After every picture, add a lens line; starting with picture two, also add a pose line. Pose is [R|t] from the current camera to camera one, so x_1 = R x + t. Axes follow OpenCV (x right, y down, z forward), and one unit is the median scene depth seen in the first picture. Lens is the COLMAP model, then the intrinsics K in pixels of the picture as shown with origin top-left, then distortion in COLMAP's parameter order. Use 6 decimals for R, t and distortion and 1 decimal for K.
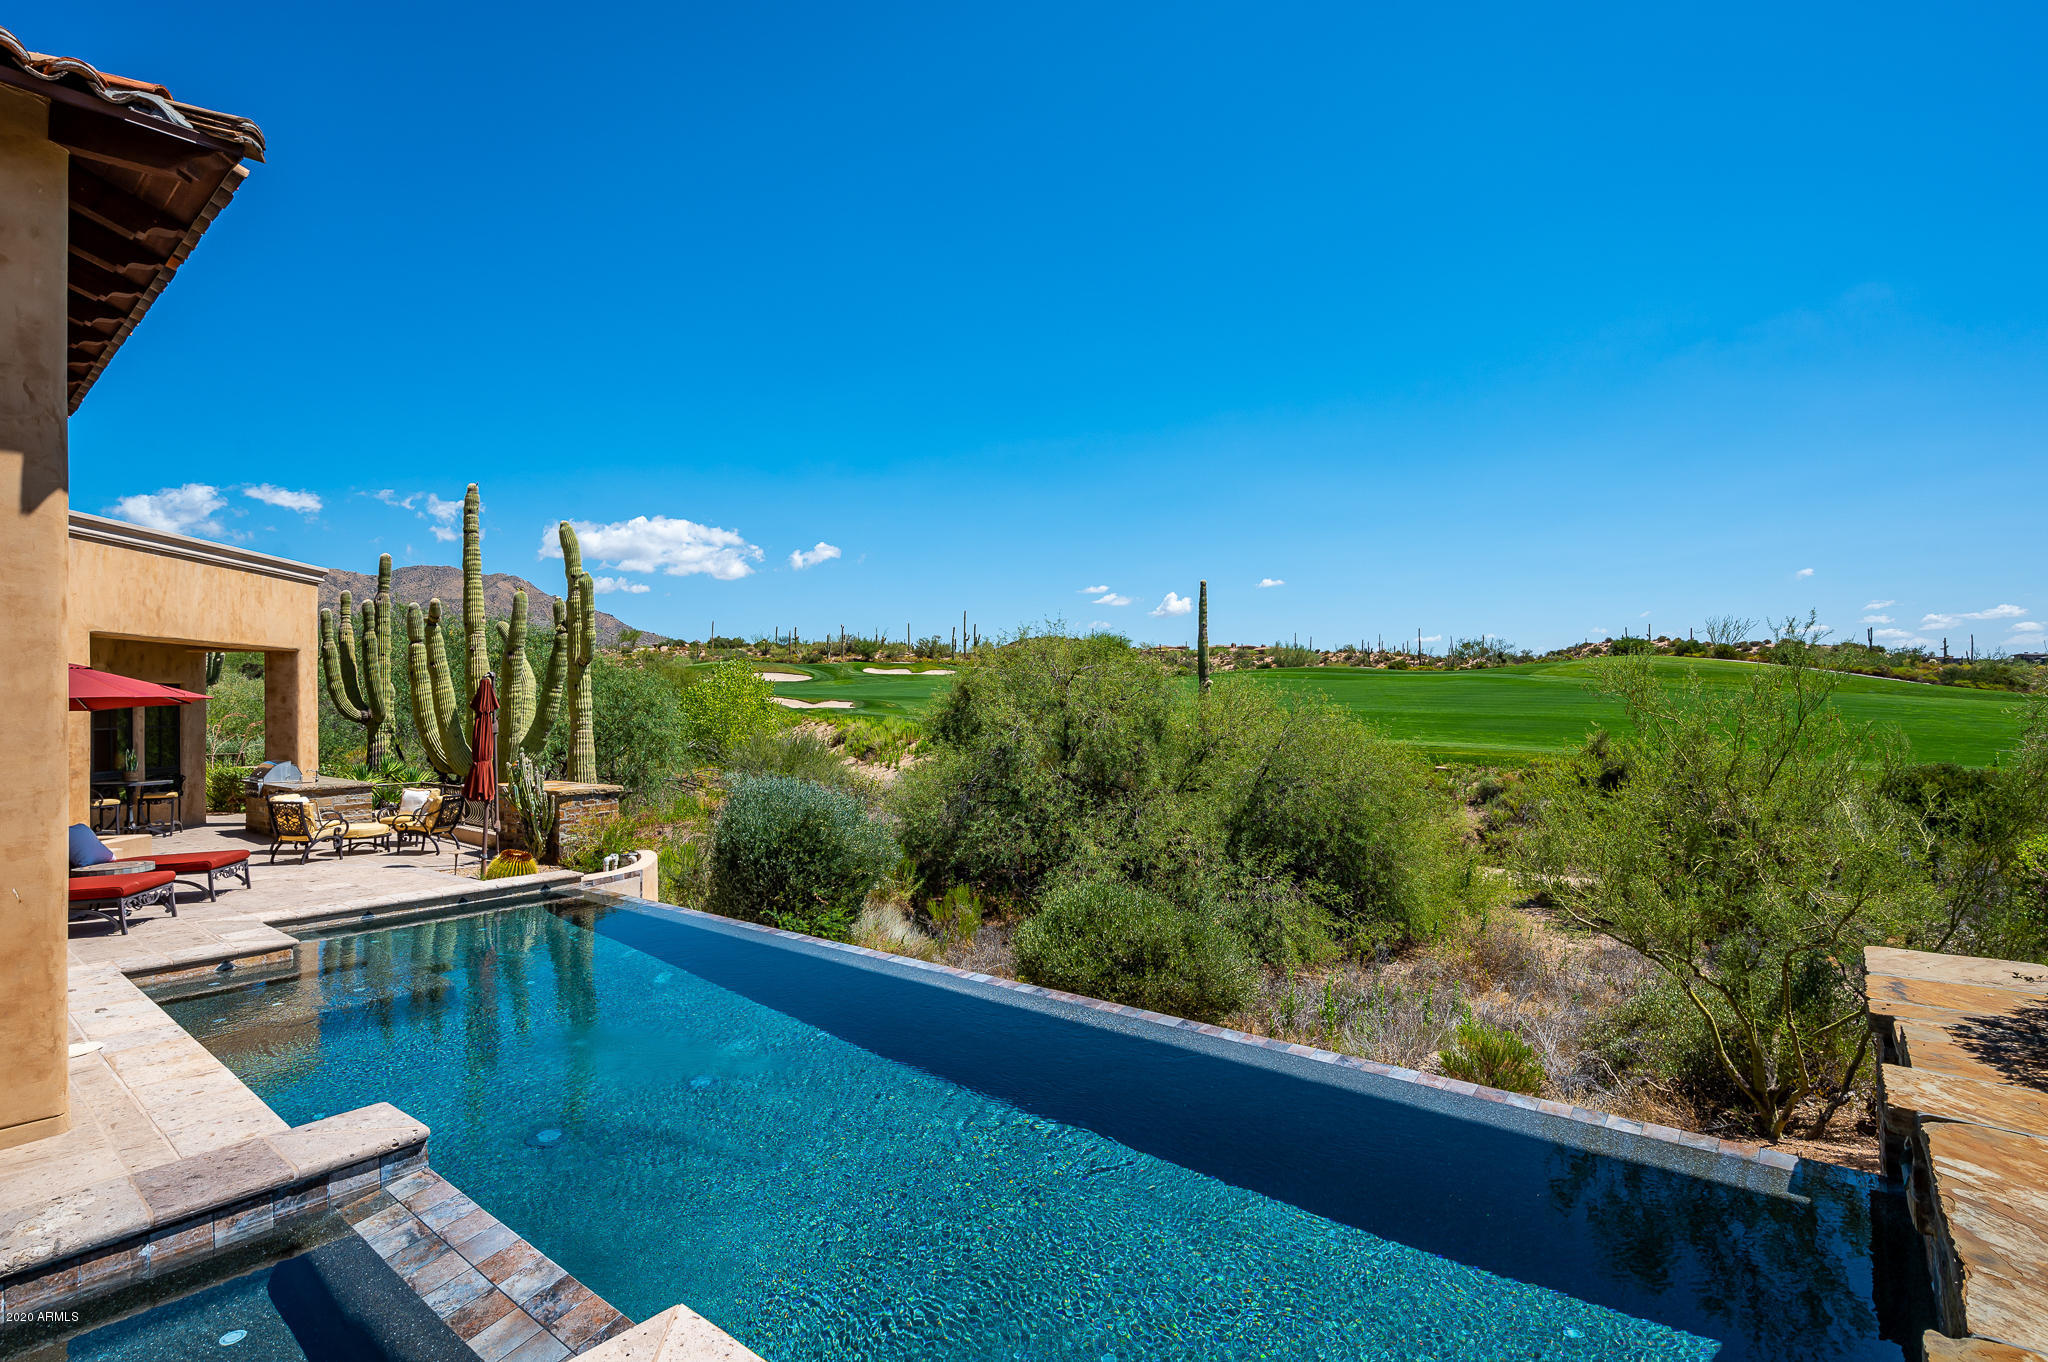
lens RADIAL K [[986.4, 0, 984.4], [0, 986.4, 680.4], [0, 0, 1]] dist [-0.001358, -0.000375]
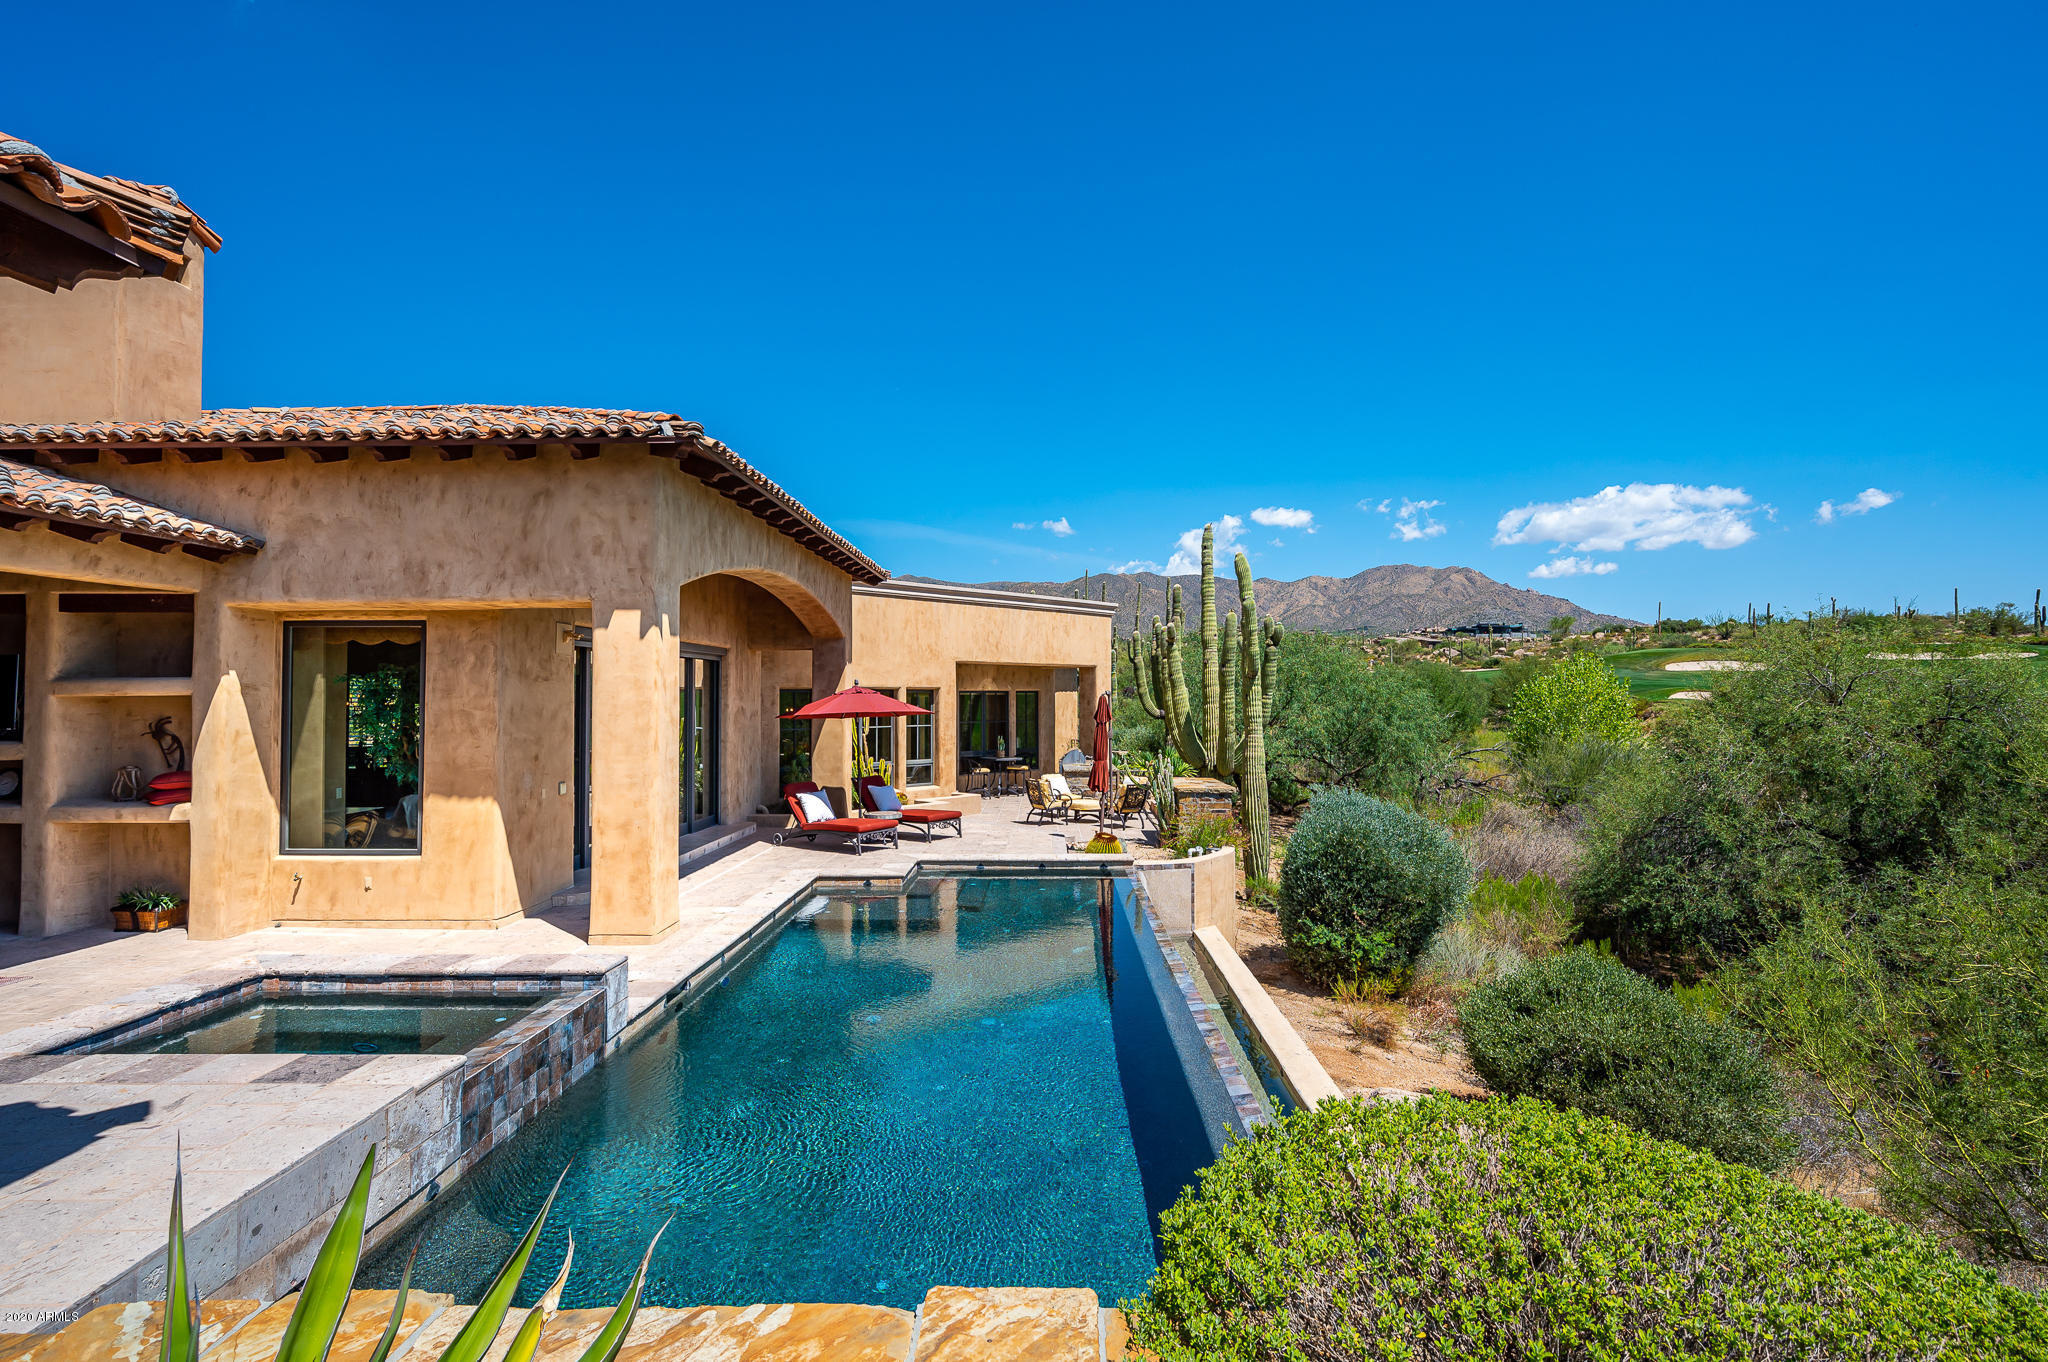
lens RADIAL K [[971.1, 0, 1022.7], [0, 971.1, 668.4], [0, 0, 1]] dist [-0.001777, -0.000157]
pose [[0.632714, -0.012423, -0.774286, 0.228975], [0.012529, 0.999905, -0.005805, -0.018004], [0.774284, -0.006029, 0.632809, 0.069069]]
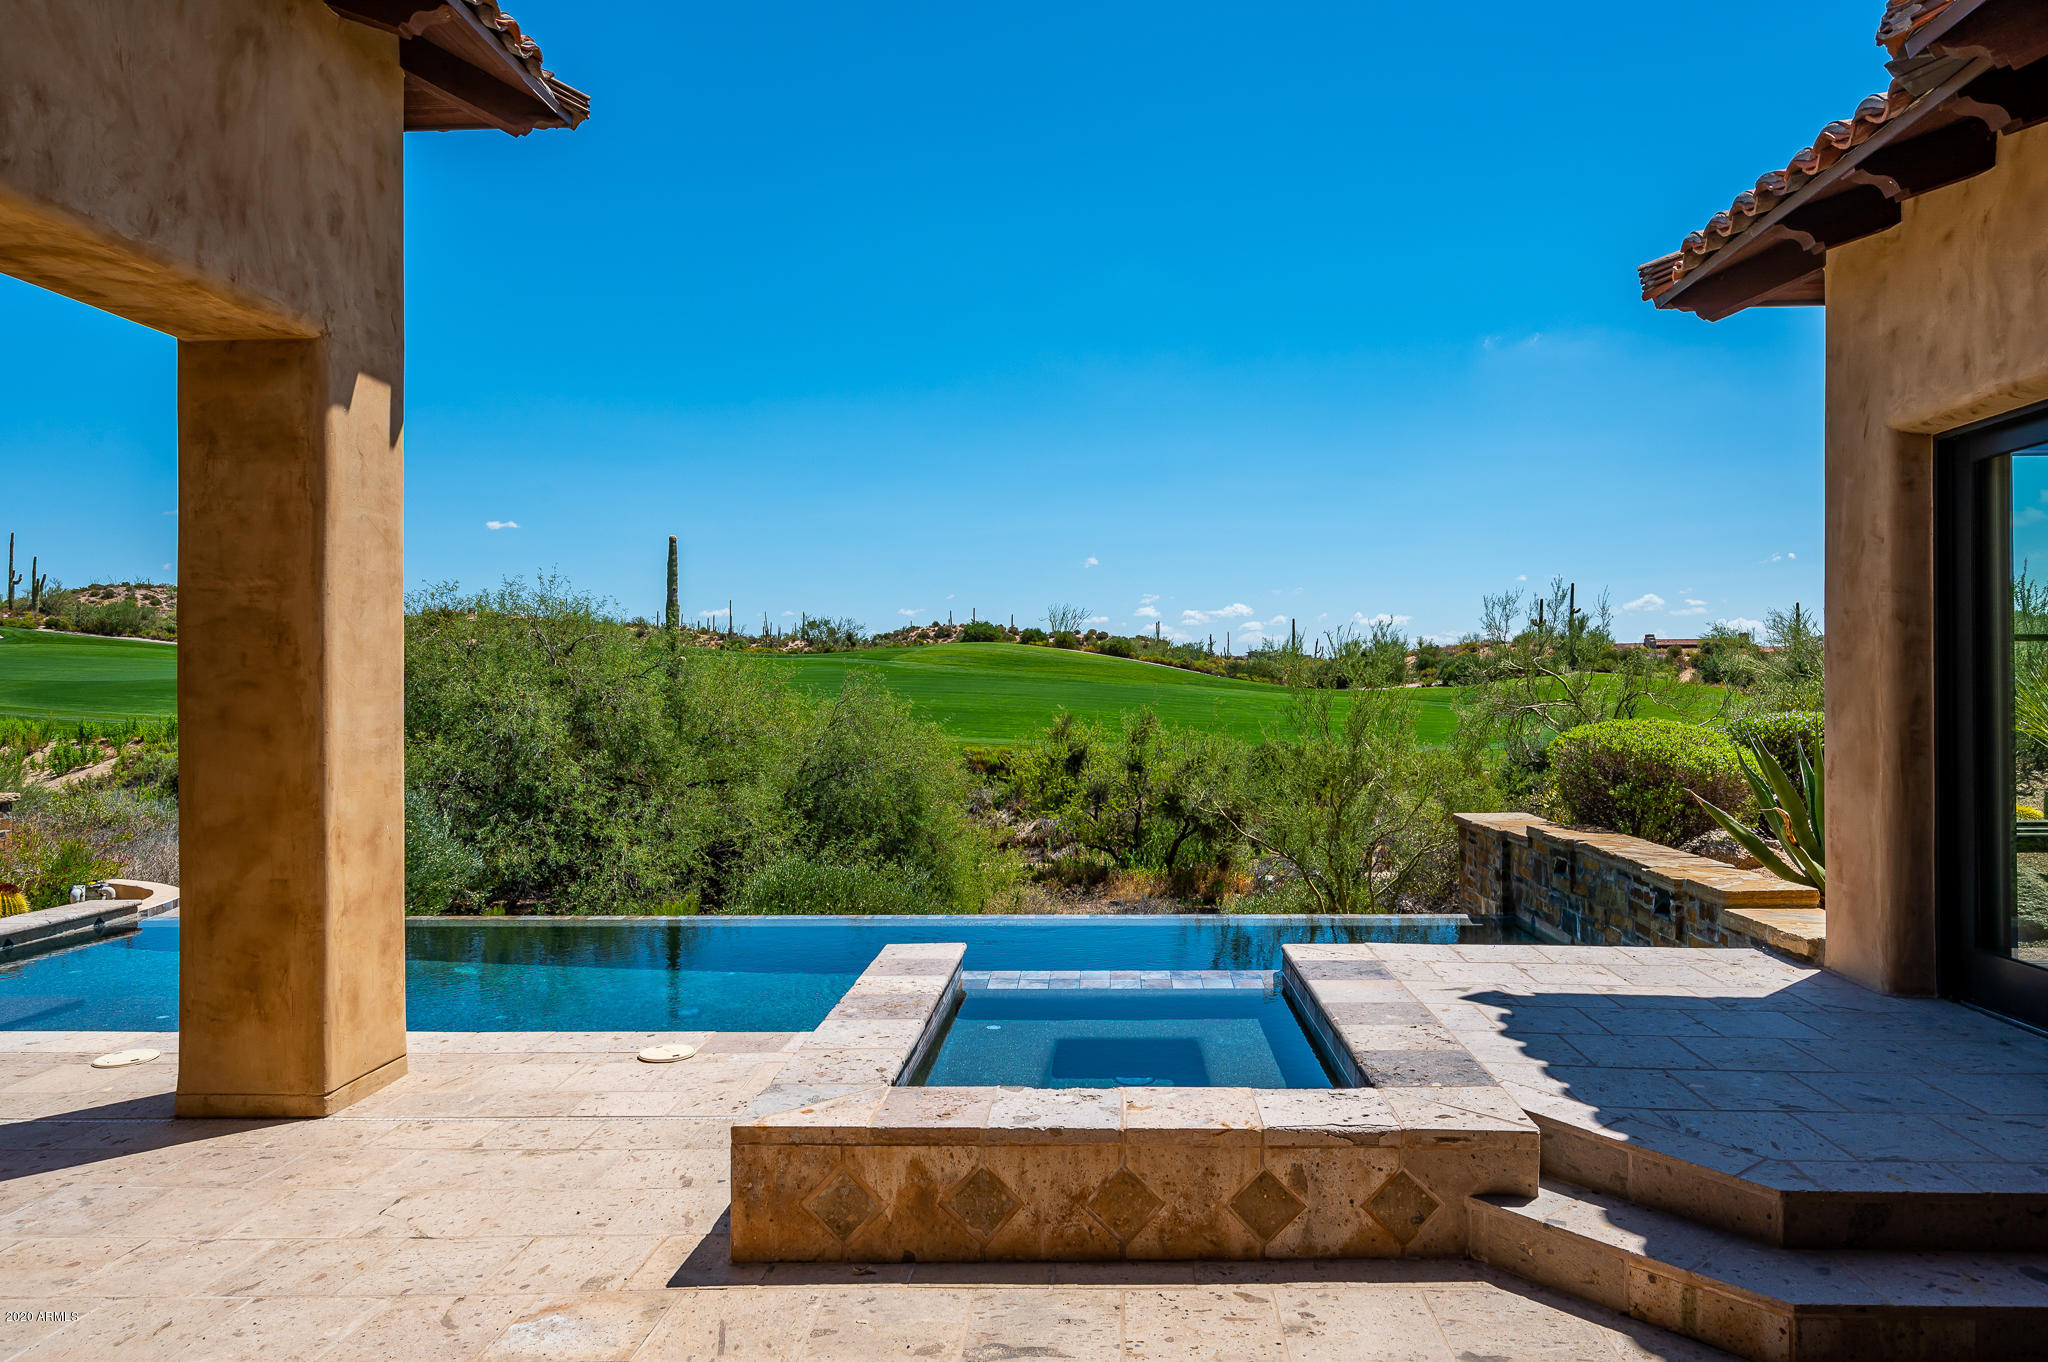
lens RADIAL K [[1356.2, 0, 1024.0], [0, 1356.2, 681.0], [0, 0, 1]] dist [0.028984, -0.000216]
pose [[0.794569, 0.011535, 0.607064, -0.262815], [-0.019034, 0.999801, 0.005916, 0.009115], [-0.606875, -0.016255, 0.794631, -0.096793]]
